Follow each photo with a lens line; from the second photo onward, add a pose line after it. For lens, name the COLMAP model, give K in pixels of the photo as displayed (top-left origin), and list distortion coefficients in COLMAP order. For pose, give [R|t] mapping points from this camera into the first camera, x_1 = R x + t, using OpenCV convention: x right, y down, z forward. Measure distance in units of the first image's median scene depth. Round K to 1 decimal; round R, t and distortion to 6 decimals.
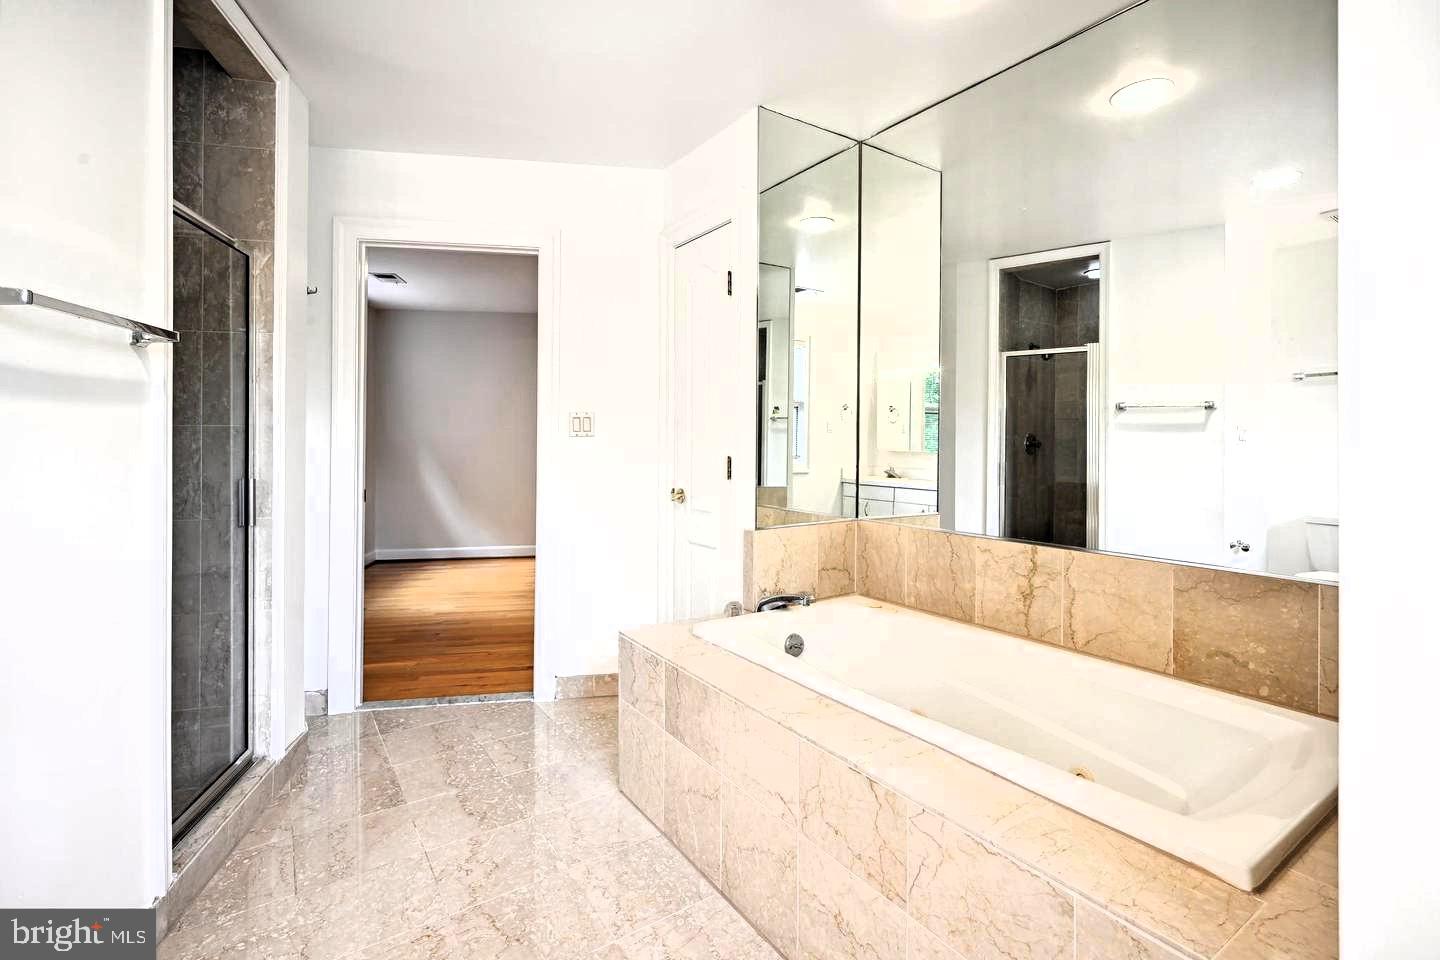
lens RADIAL K [[658.2, 0, 719.6], [0, 658.2, 447.3], [0, 0, 1]] dist [0.000210, 0.000076]
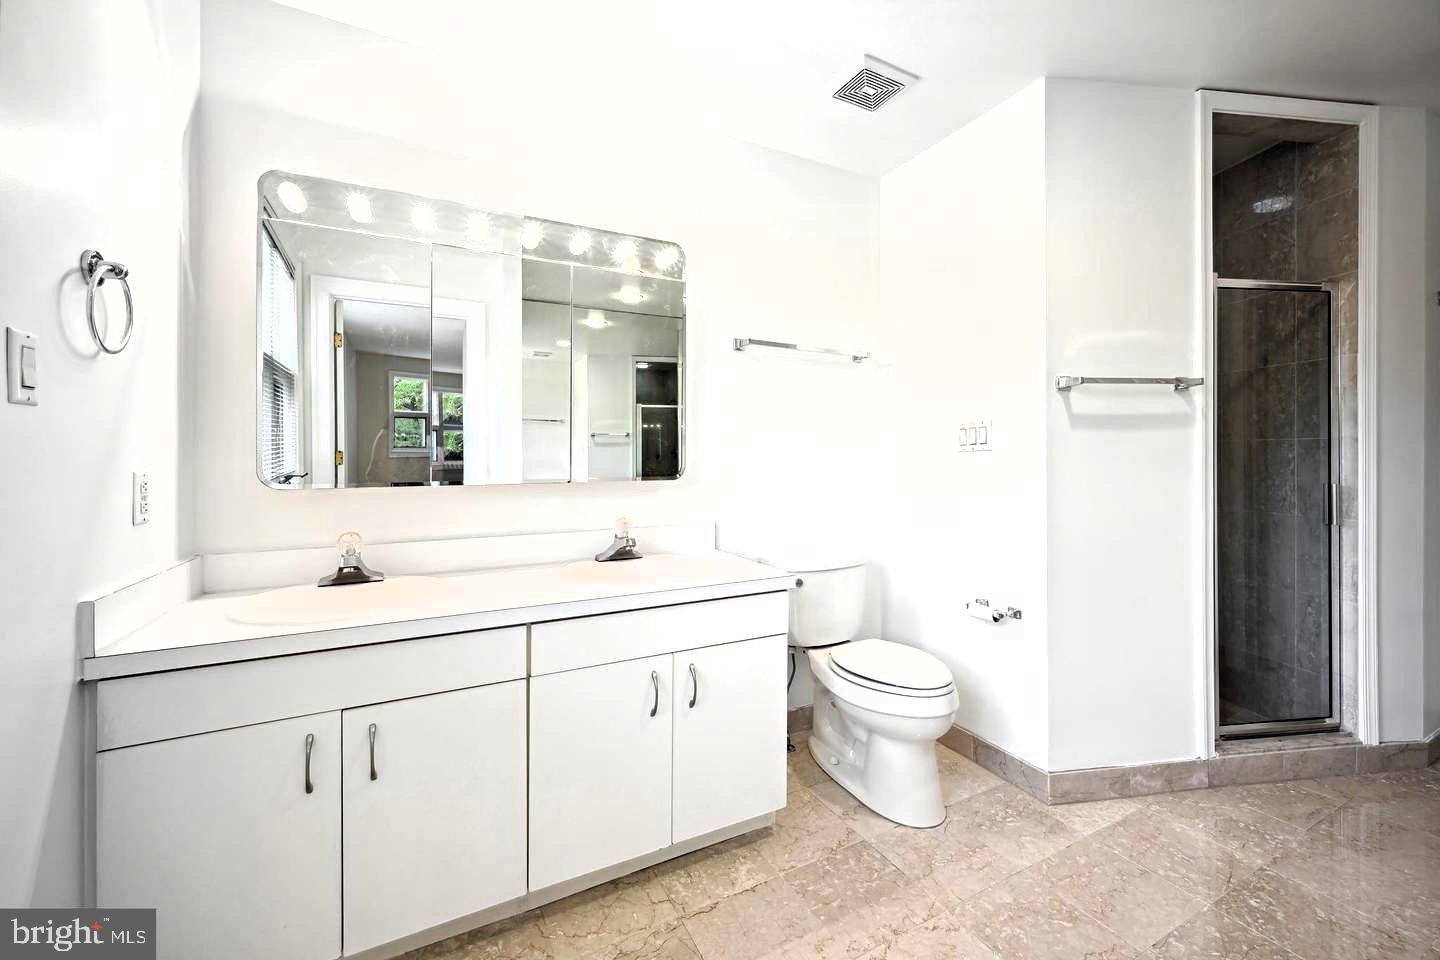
lens RADIAL K [[582.2, 0, 721.8], [0, 582.2, 455.0], [0, 0, 1]] dist [-0.000050, -0.000016]
pose [[-0.107251, -0.002020, -0.994230, 0.412695], [0.002531, 0.999994, -0.002304, -0.003033], [0.994229, -0.002764, -0.107245, 0.044459]]
